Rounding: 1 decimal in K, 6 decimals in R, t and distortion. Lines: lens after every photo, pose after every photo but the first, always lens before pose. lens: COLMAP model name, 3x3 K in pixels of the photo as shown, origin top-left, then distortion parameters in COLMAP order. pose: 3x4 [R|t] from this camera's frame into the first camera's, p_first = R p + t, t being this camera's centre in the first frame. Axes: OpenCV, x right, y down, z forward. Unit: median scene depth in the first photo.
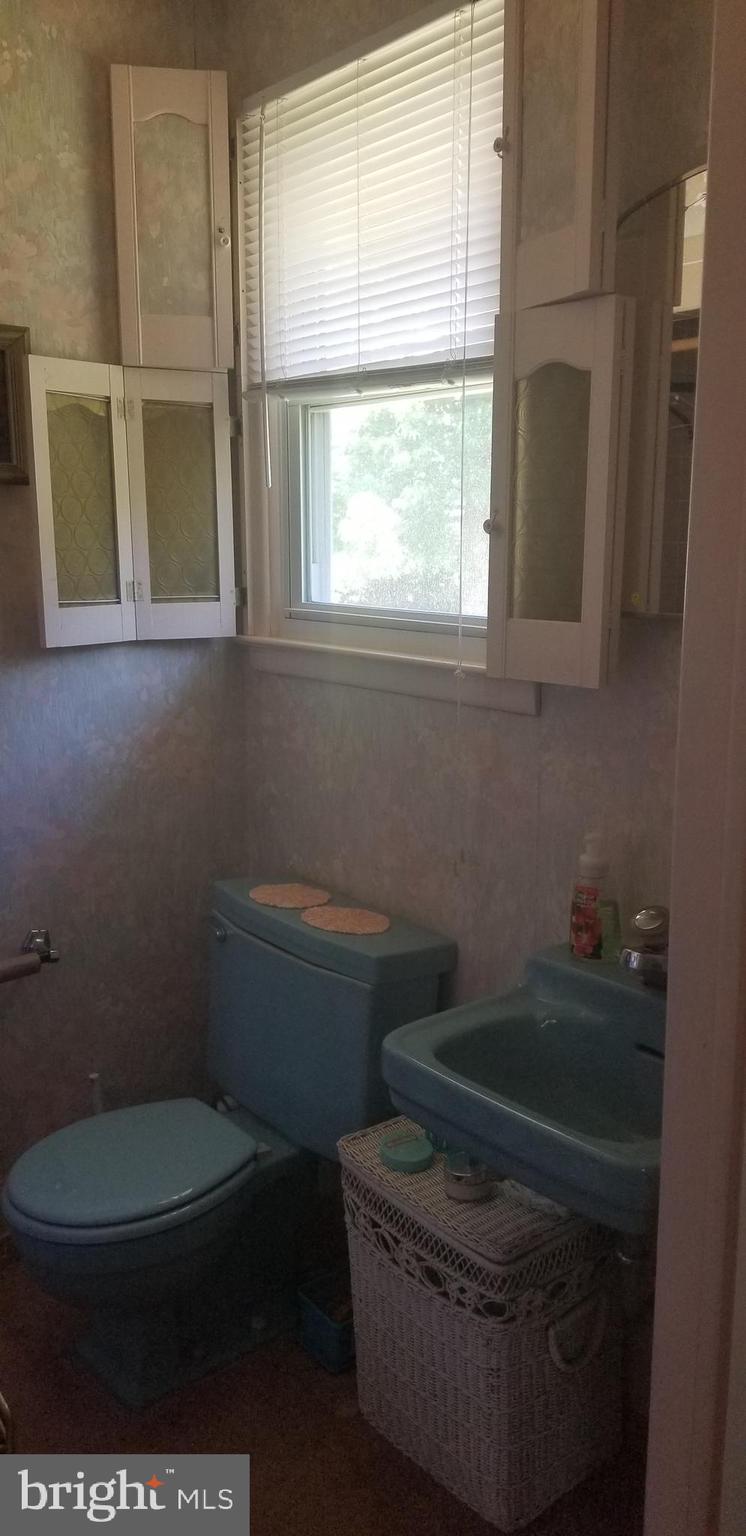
lens RADIAL K [[1204.5, 0, 374.3], [0, 1204.5, 767.3], [0, 0, 1]] dist [0.080767, -0.106304]
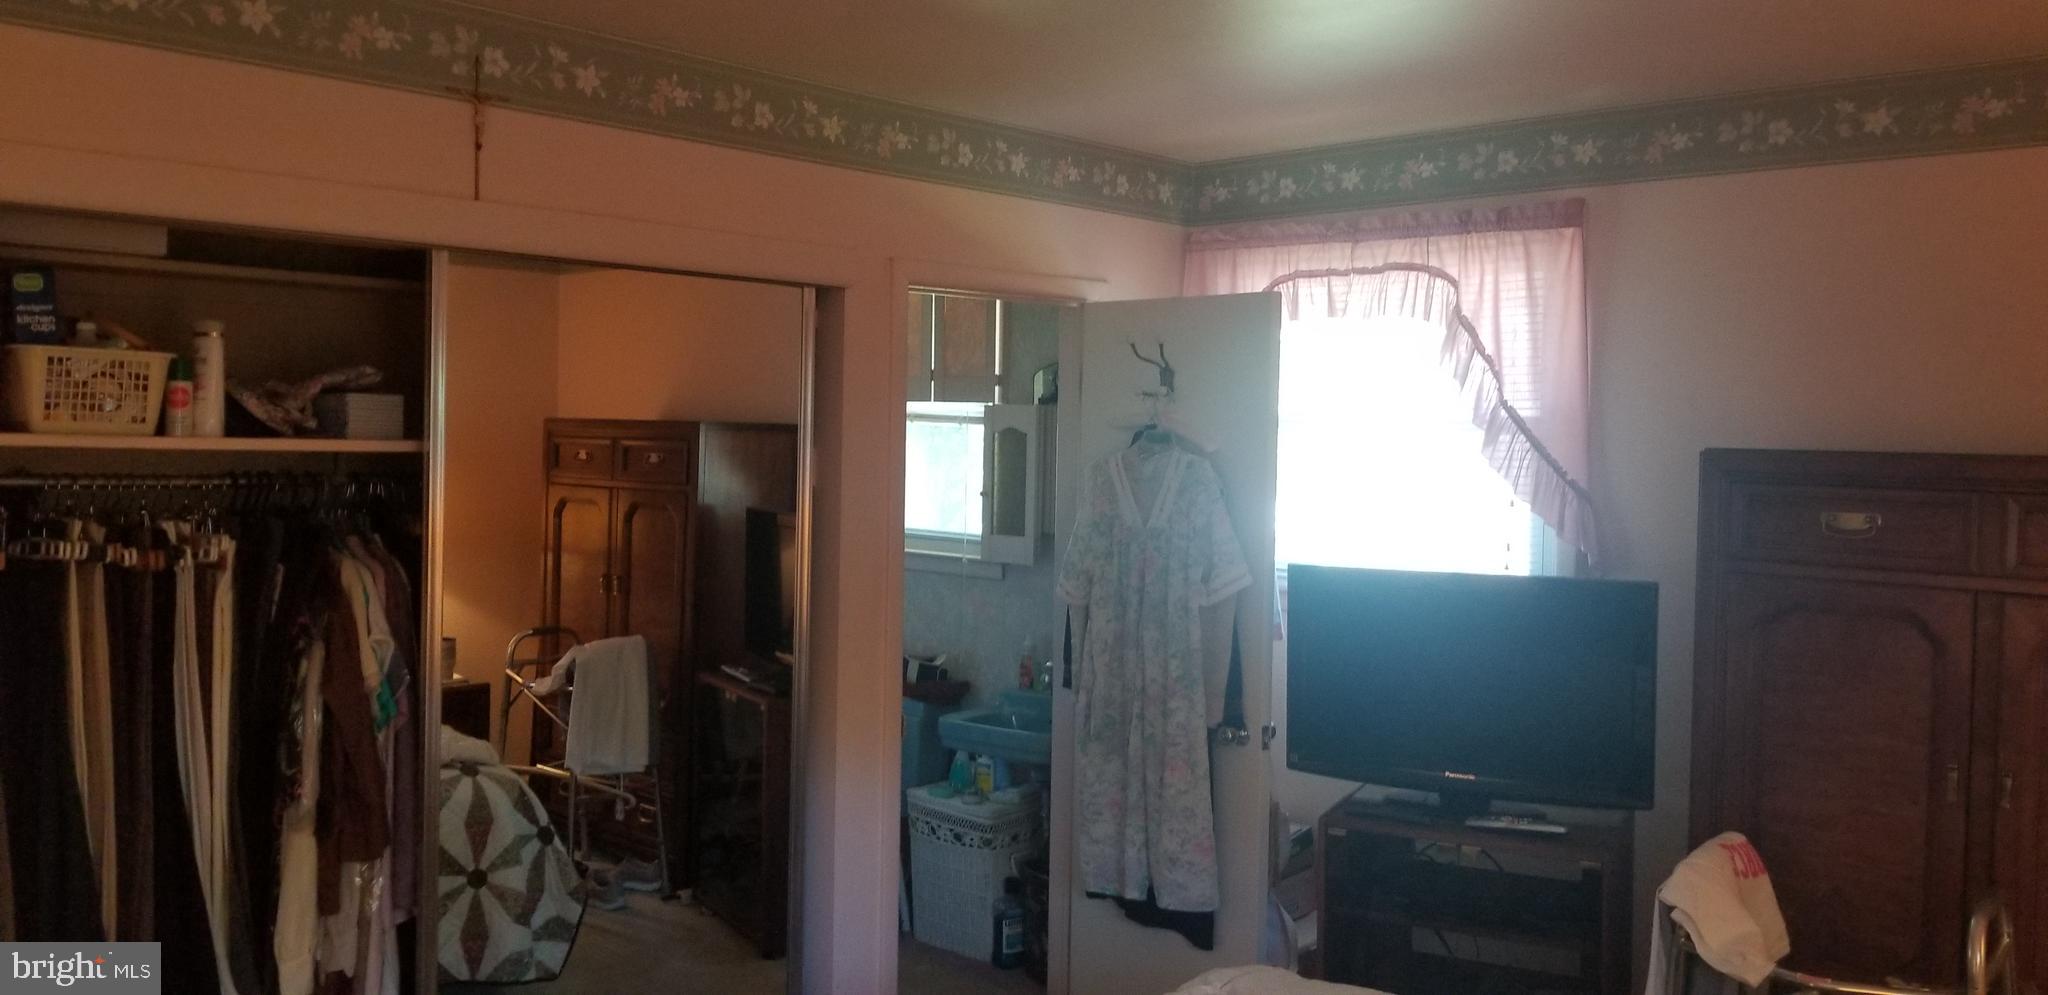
lens RADIAL K [[1605.9, 0, 1024.0], [0, 1605.9, 495.4], [0, 0, 1]] dist [0.080767, -0.106304]
pose [[0.982525, 0.020589, 0.184988, -0.379380], [0.007763, 0.988465, -0.151250, 0.252481], [-0.185968, 0.150043, 0.971032, -1.896792]]
